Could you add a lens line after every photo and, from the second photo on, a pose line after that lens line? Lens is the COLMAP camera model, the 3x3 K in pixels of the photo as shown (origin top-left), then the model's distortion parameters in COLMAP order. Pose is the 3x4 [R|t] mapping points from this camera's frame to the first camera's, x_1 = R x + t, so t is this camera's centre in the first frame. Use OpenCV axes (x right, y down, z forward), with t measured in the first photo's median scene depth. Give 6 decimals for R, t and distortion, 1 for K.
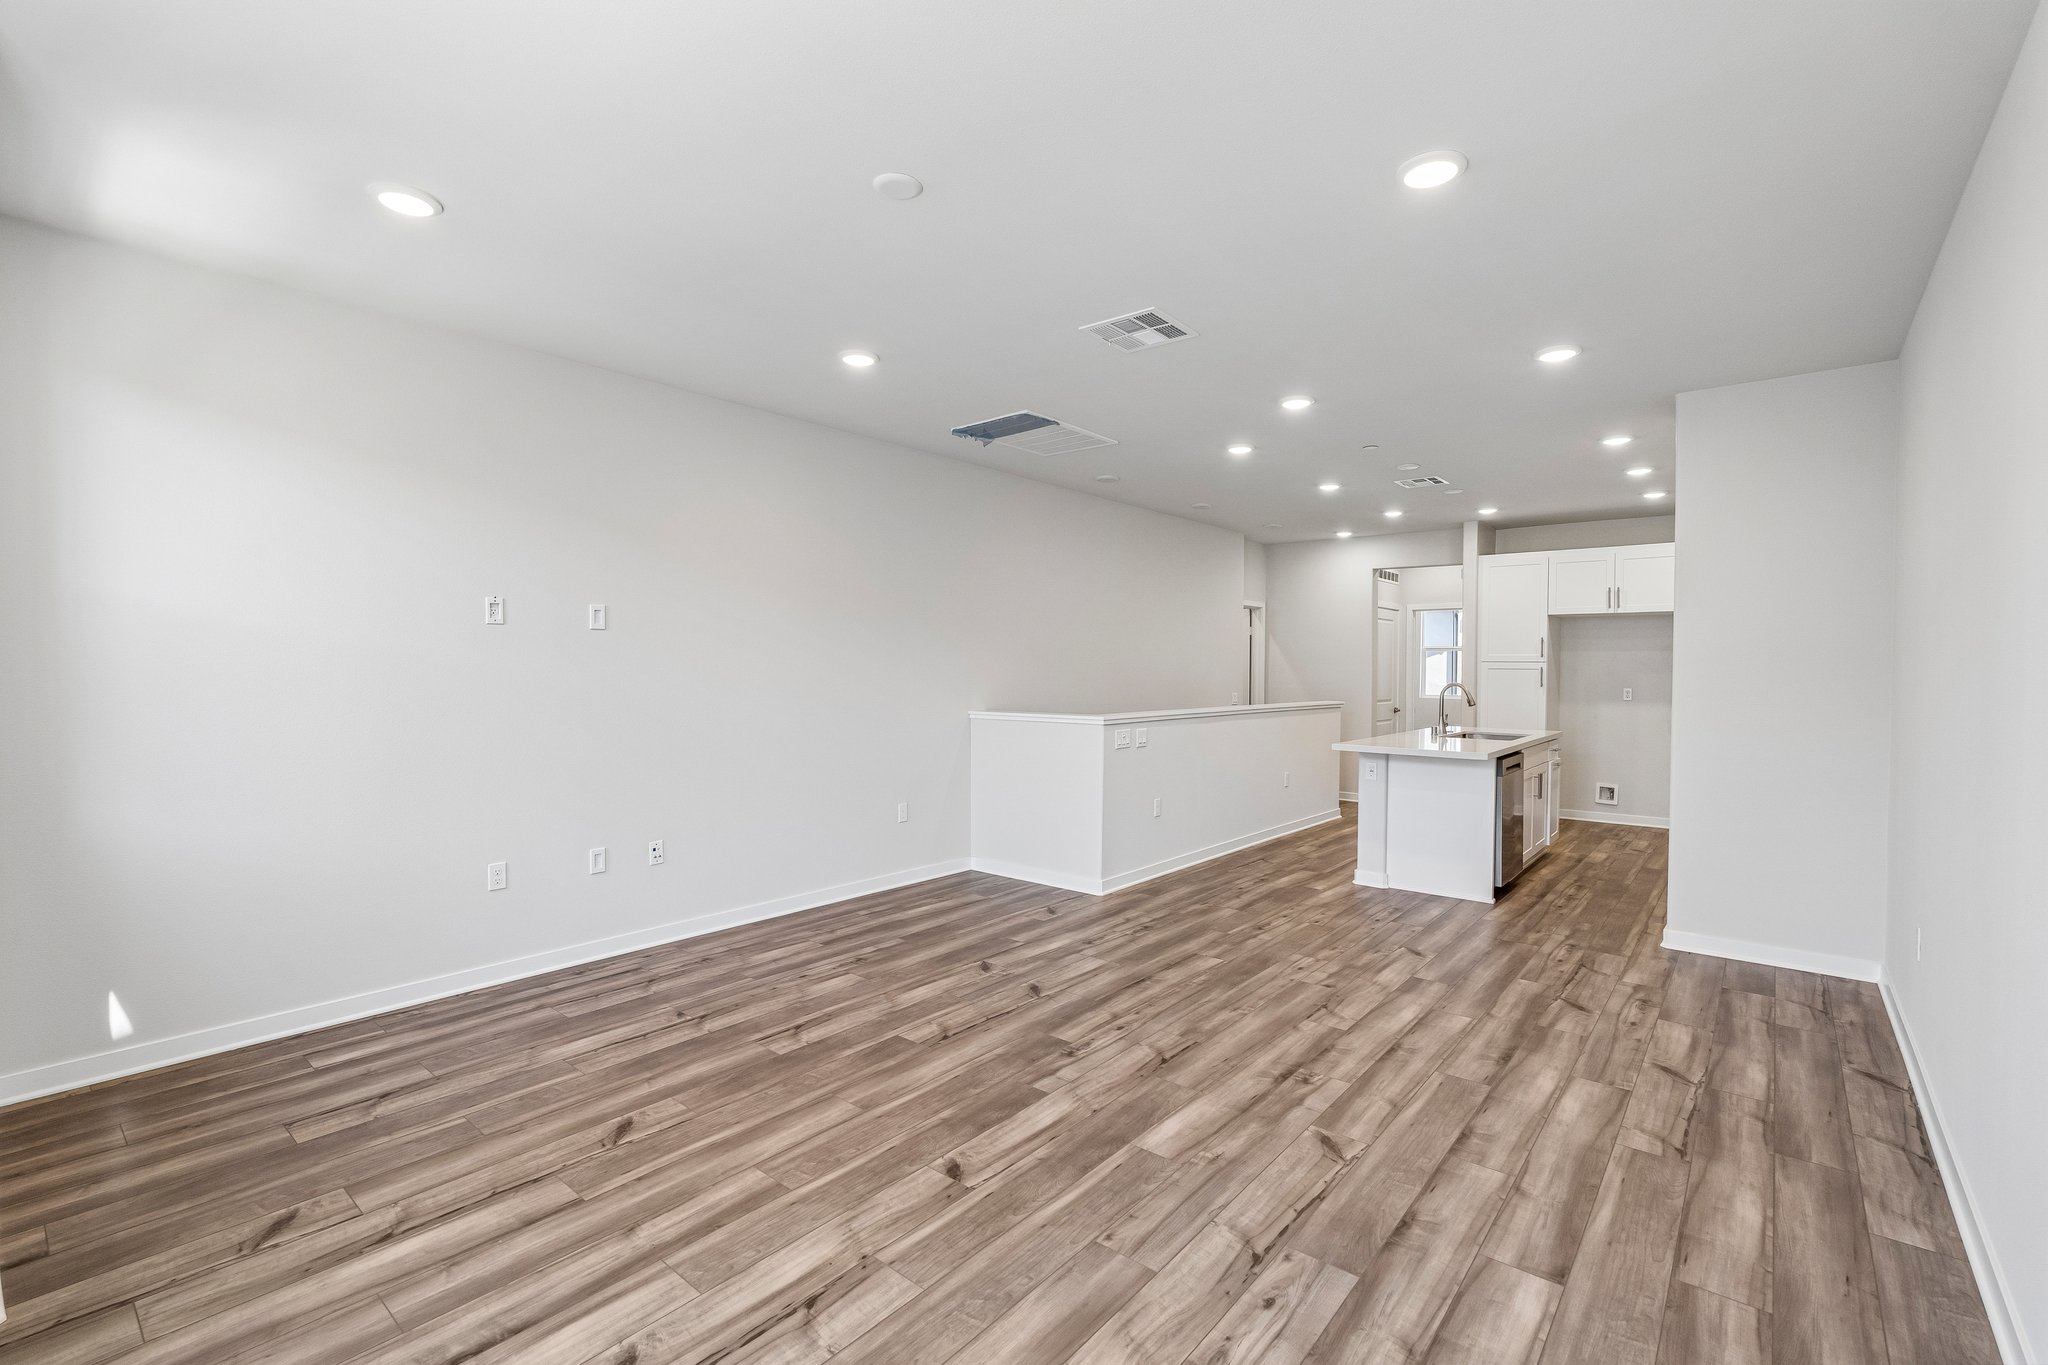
lens RADIAL K [[900.1, 0, 1041.2], [0, 900.1, 680.9], [0, 0, 1]] dist [-0.002733, -0.000176]
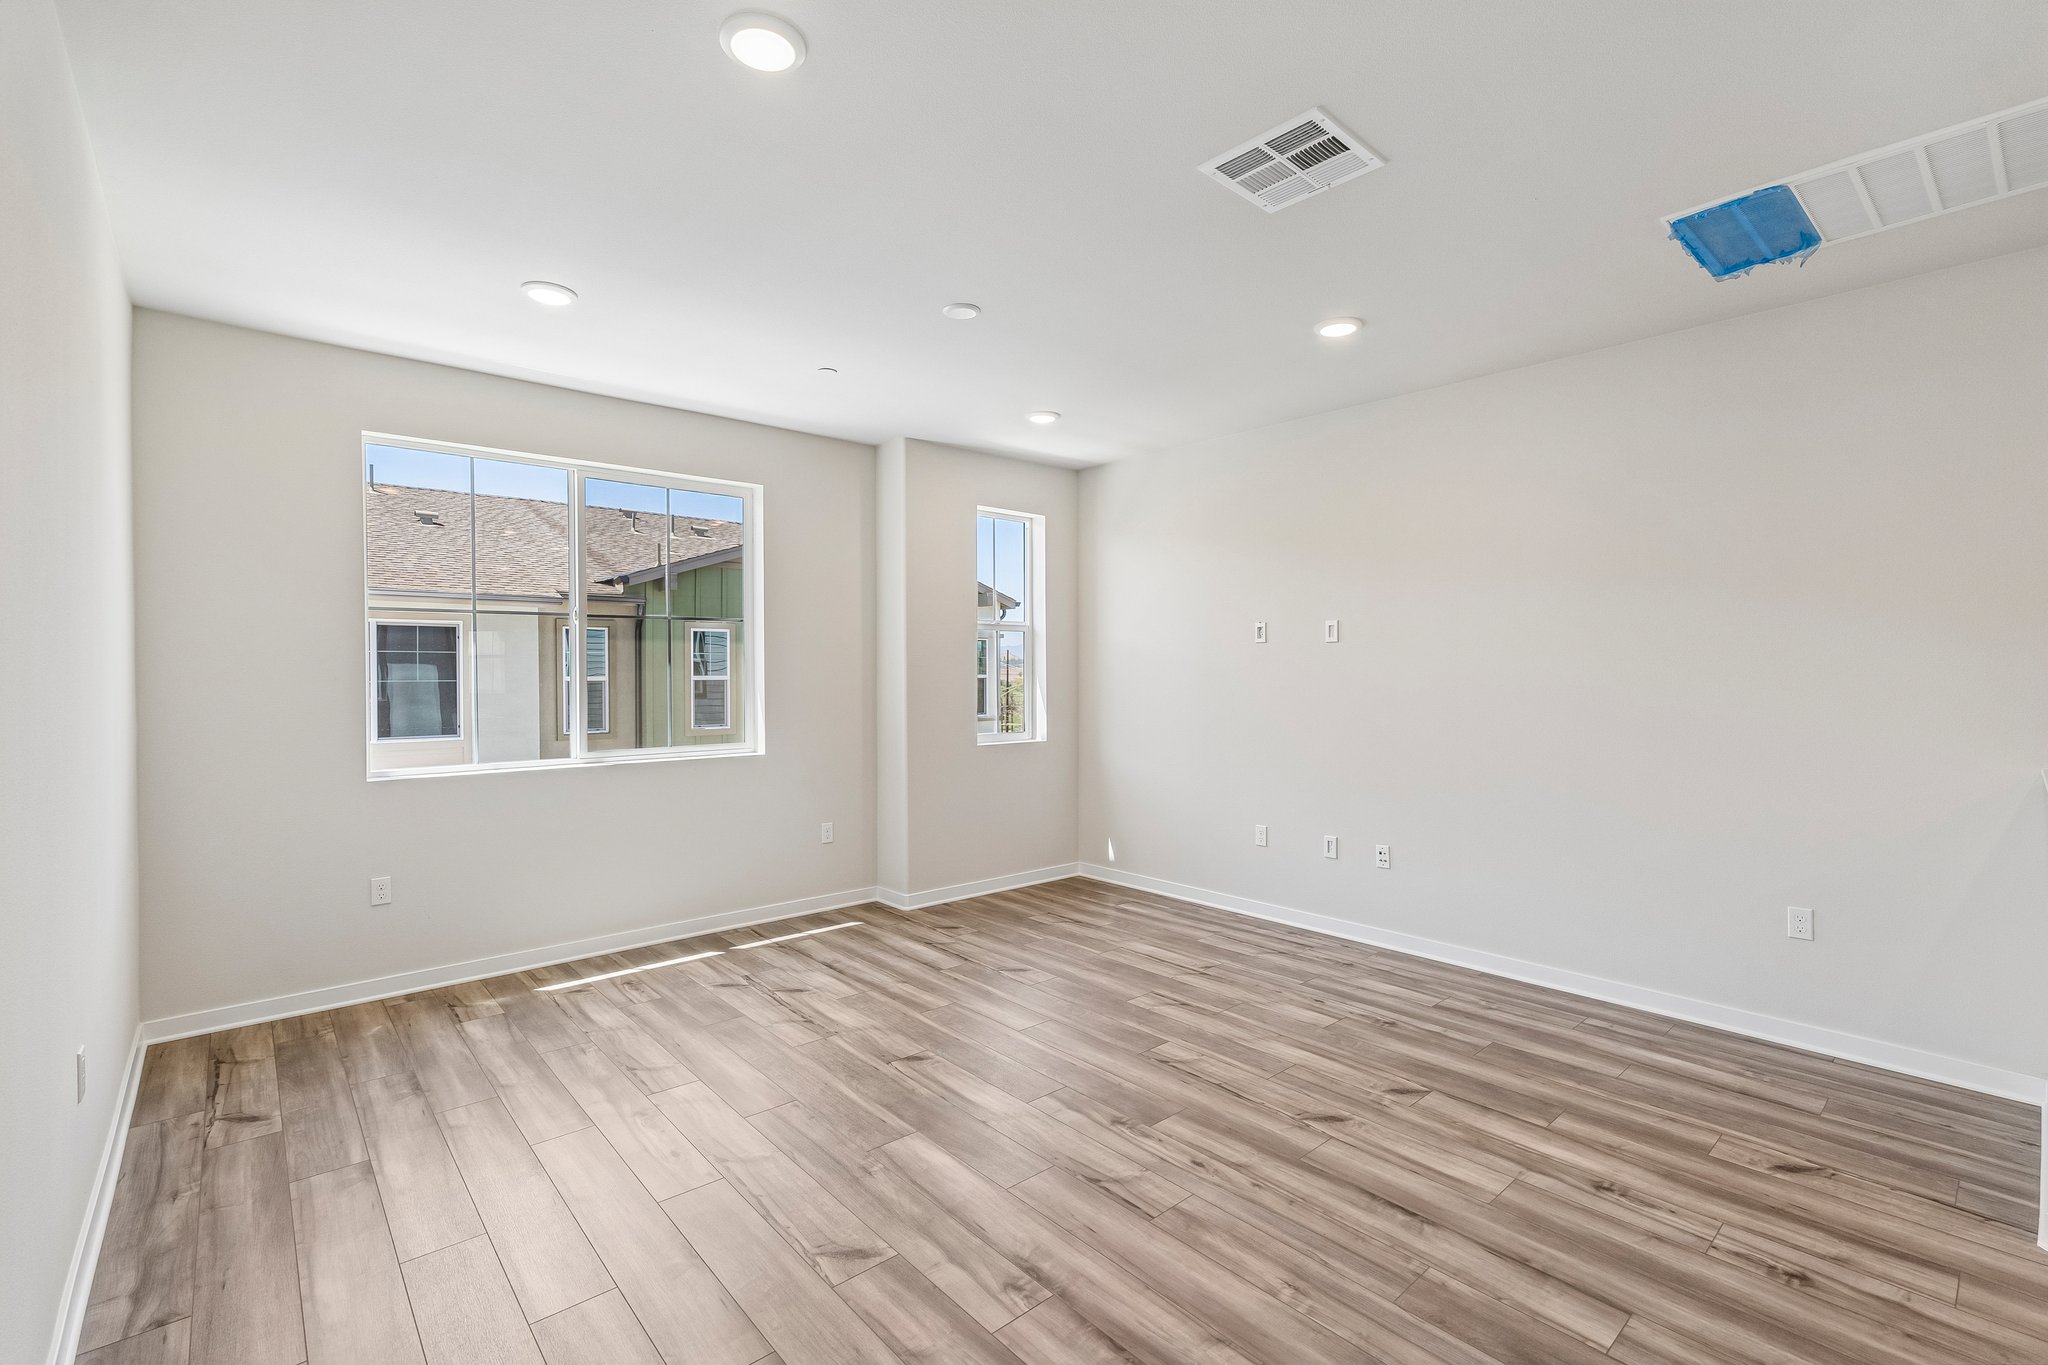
lens RADIAL K [[910.5, 0, 1024.5], [0, 910.5, 686.0], [0, 0, 1]] dist [-0.003535, -0.000036]
pose [[-0.166256, 0.009561, -0.986036, 0.820270], [-0.016189, 0.999792, 0.012424, -0.012554], [0.985950, 0.018028, -0.166066, 0.950281]]
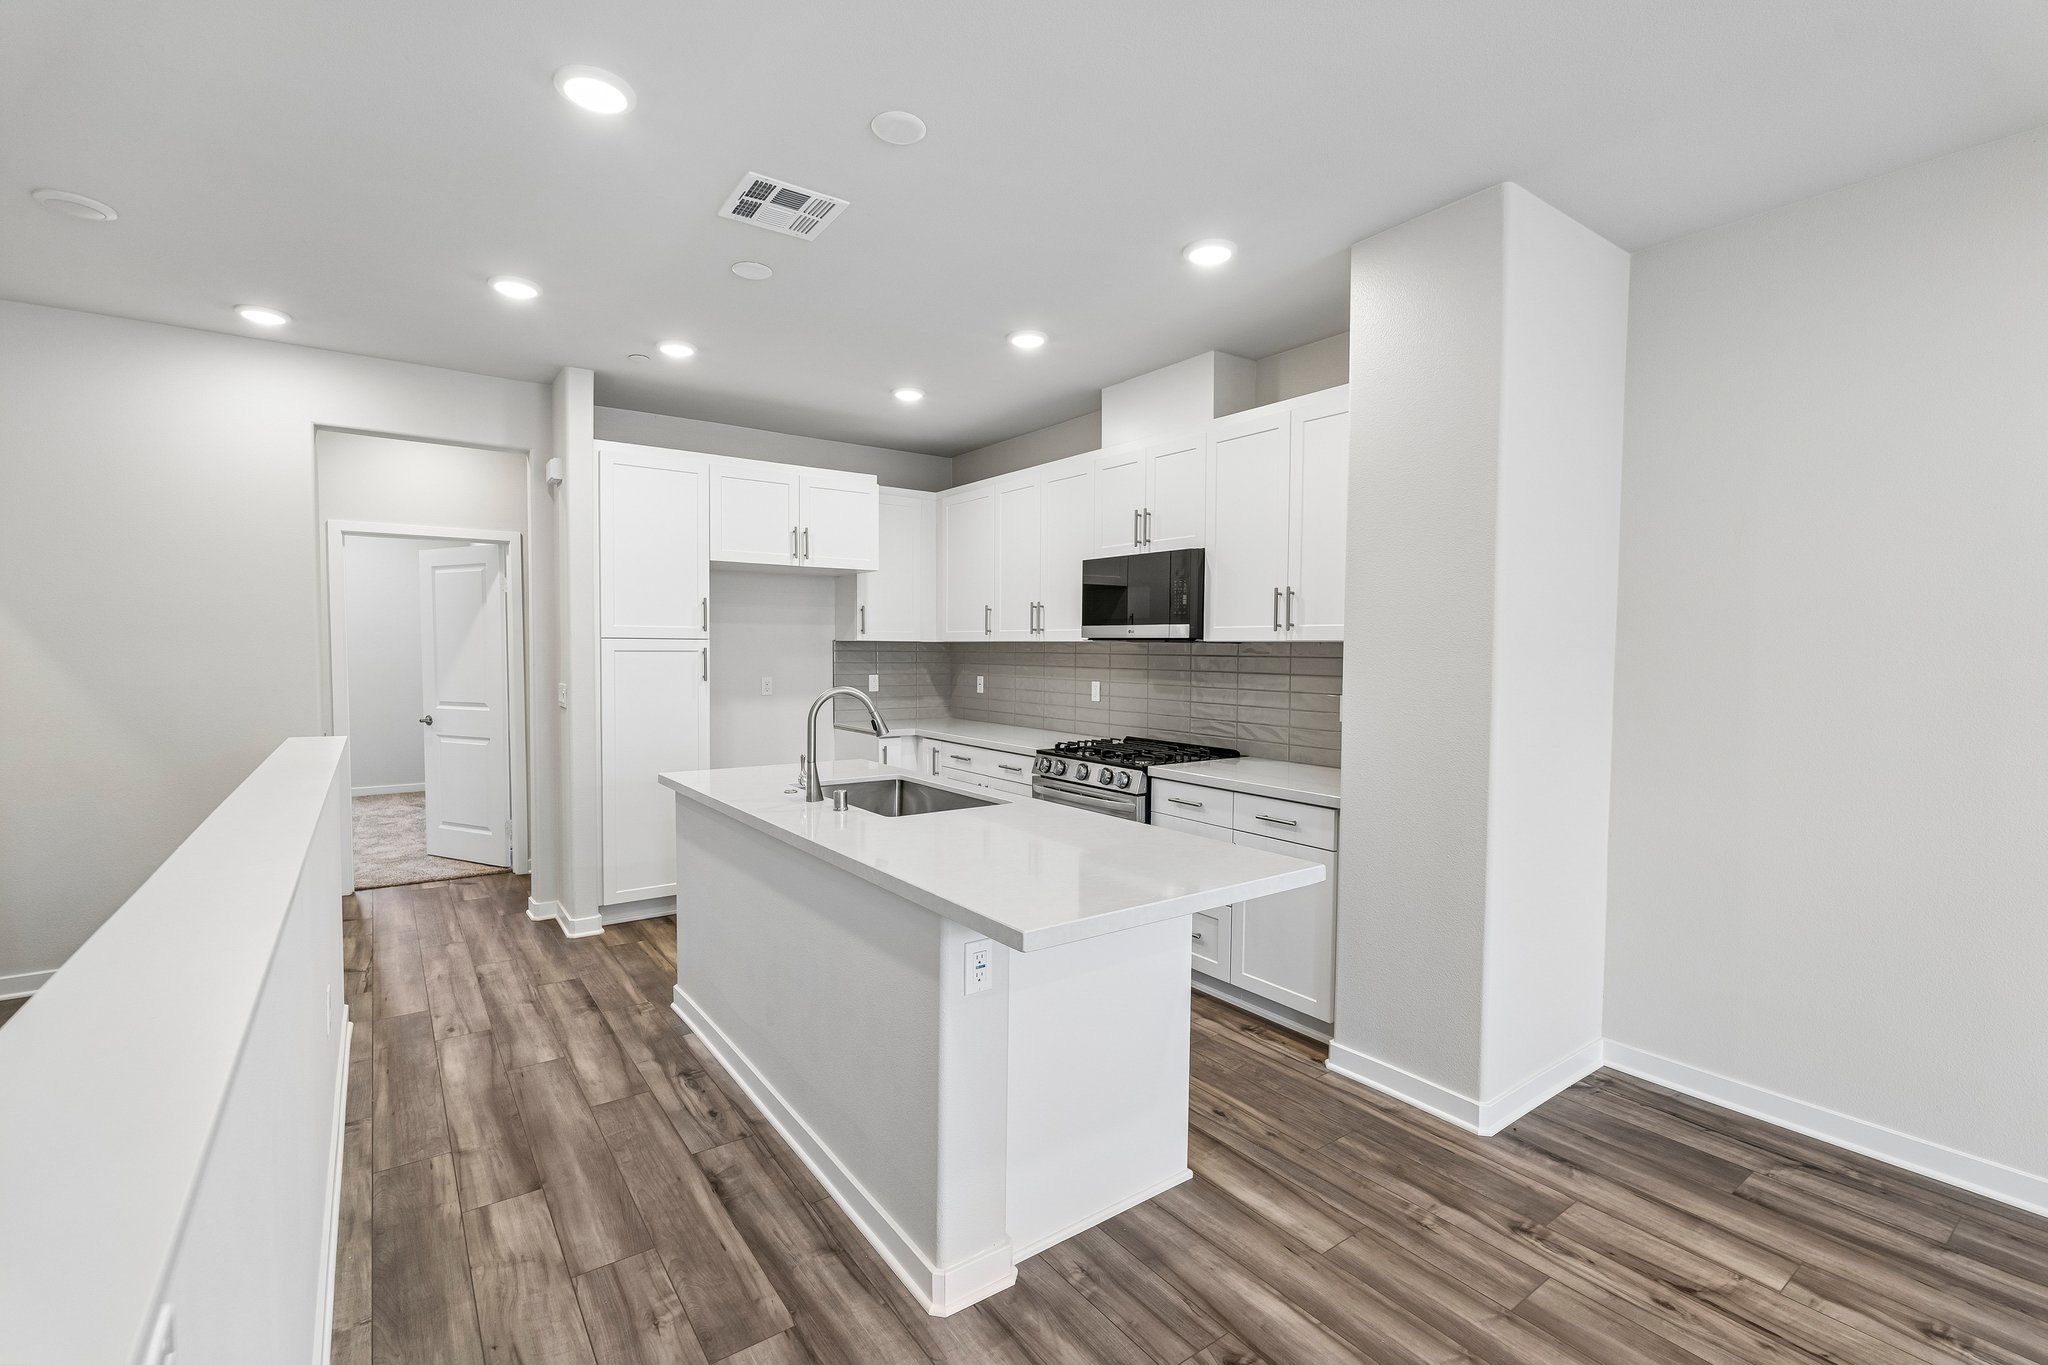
lens RADIAL K [[910.5, 0, 1024.5], [0, 910.5, 686.0], [0, 0, 1]] dist [-0.003535, -0.000036]
pose [[0.266817, -0.043782, 0.962752, 0.070162], [0.009335, 0.999038, 0.042845, -0.032011], [-0.963702, -0.002445, 0.266969, 1.449109]]
